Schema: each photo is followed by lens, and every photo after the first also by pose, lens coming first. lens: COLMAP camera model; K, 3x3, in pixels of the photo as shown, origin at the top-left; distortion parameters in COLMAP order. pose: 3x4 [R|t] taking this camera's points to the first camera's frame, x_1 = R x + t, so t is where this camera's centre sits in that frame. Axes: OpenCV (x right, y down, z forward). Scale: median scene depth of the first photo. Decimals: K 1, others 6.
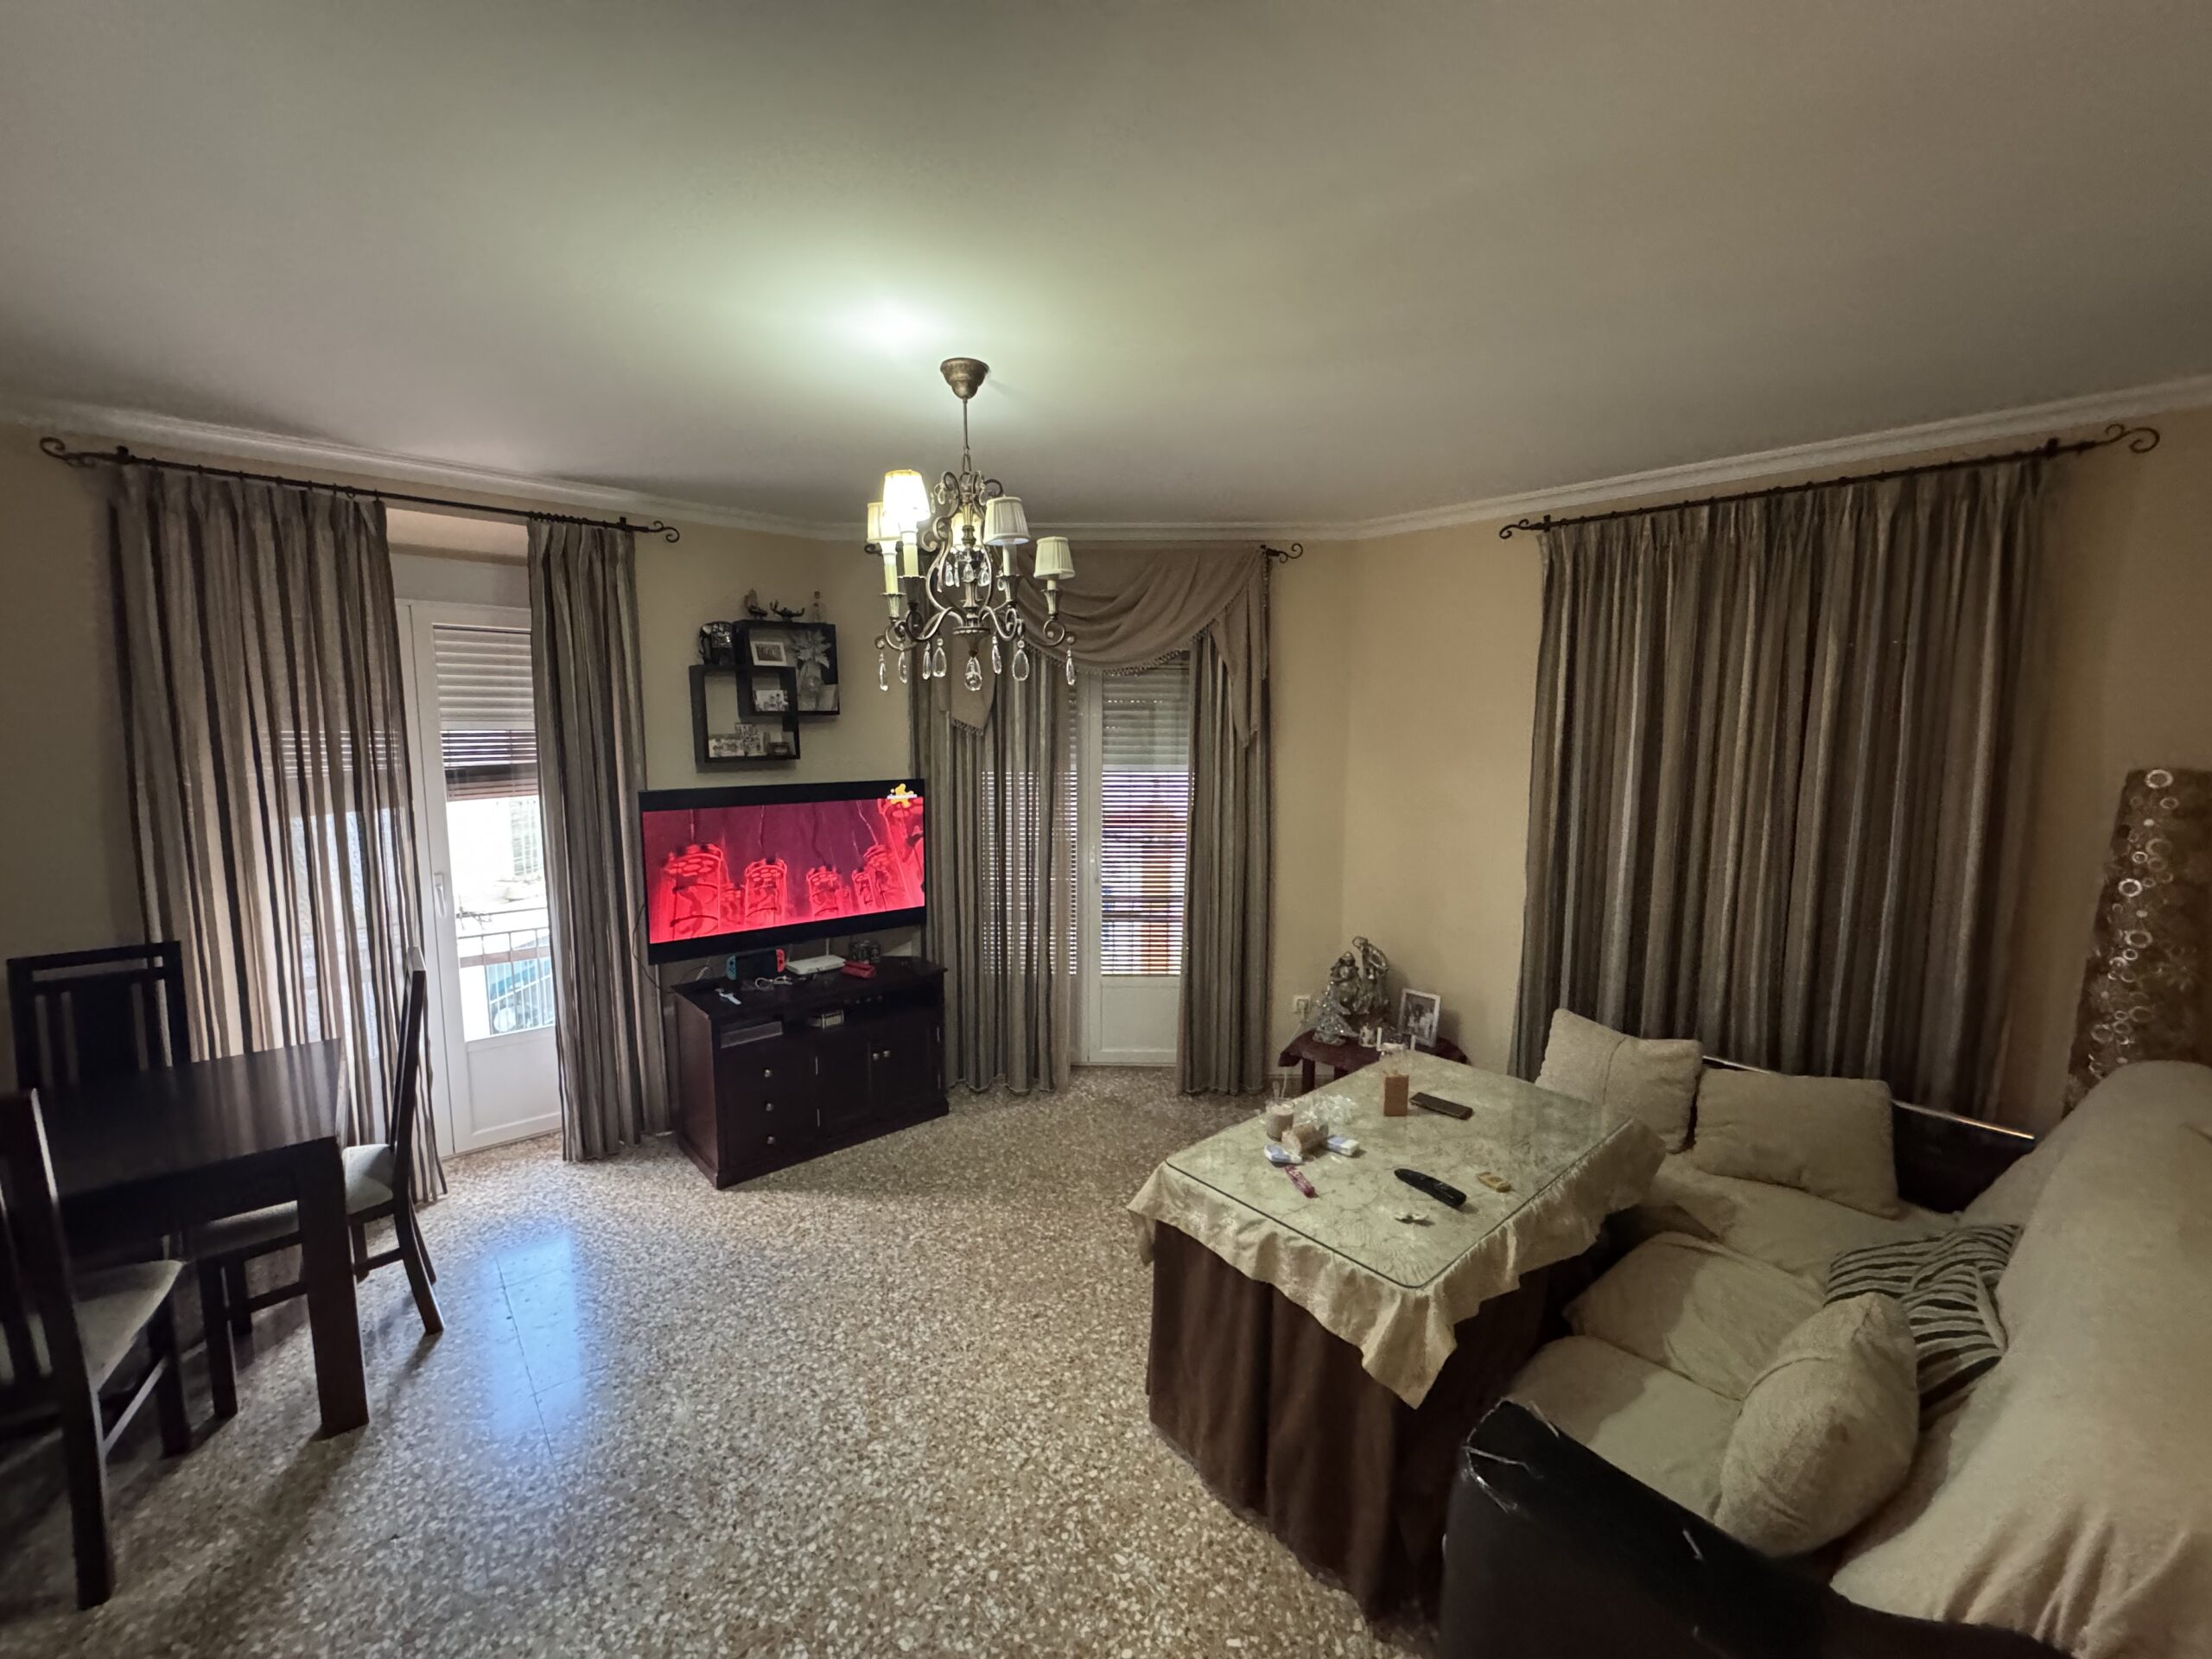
lens RADIAL K [[894.5, 0, 1106.0], [0, 894.5, 829.3], [0, 0, 1]] dist [0.000014, -0.000023]
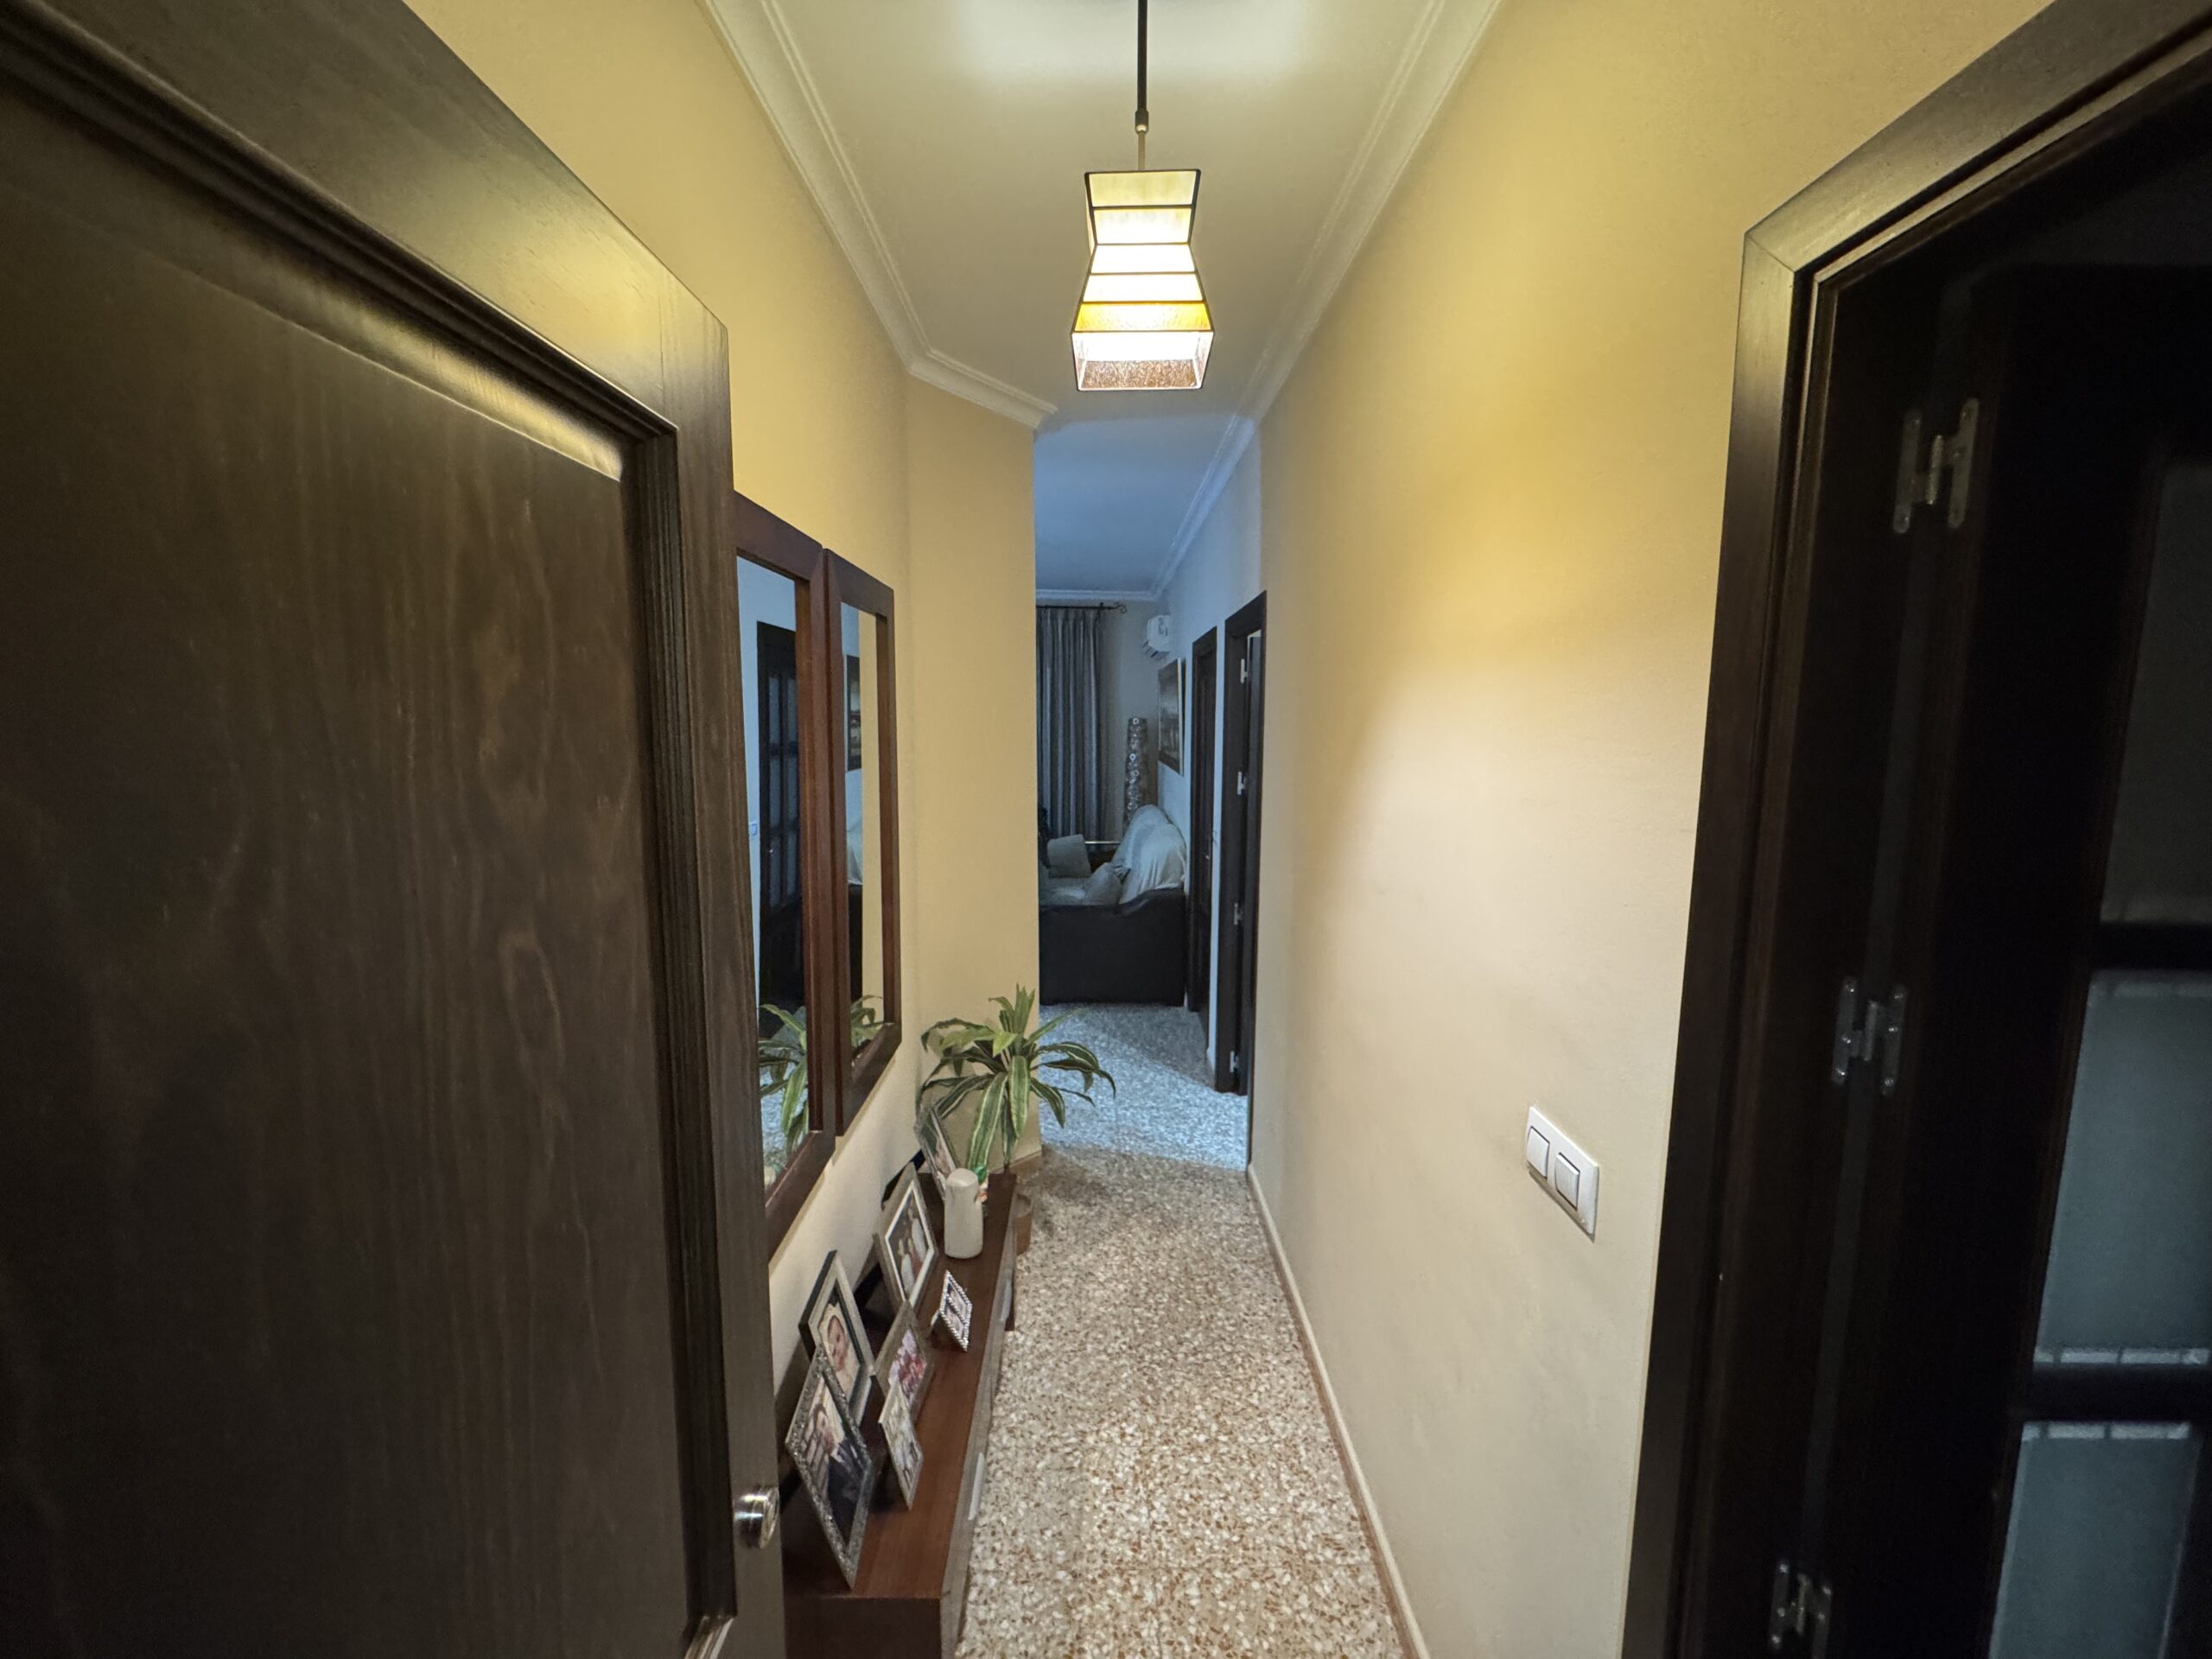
lens RADIAL K [[894.5, 0, 1099.4], [0, 894.5, 822.7], [0, 0, 1]] dist [0.000014, -0.000023]
pose [[0.662516, -0.091285, 0.743465, -1.189151], [0.079488, 0.995510, 0.051399, 0.119589], [-0.744818, 0.025044, 0.666797, -0.923402]]
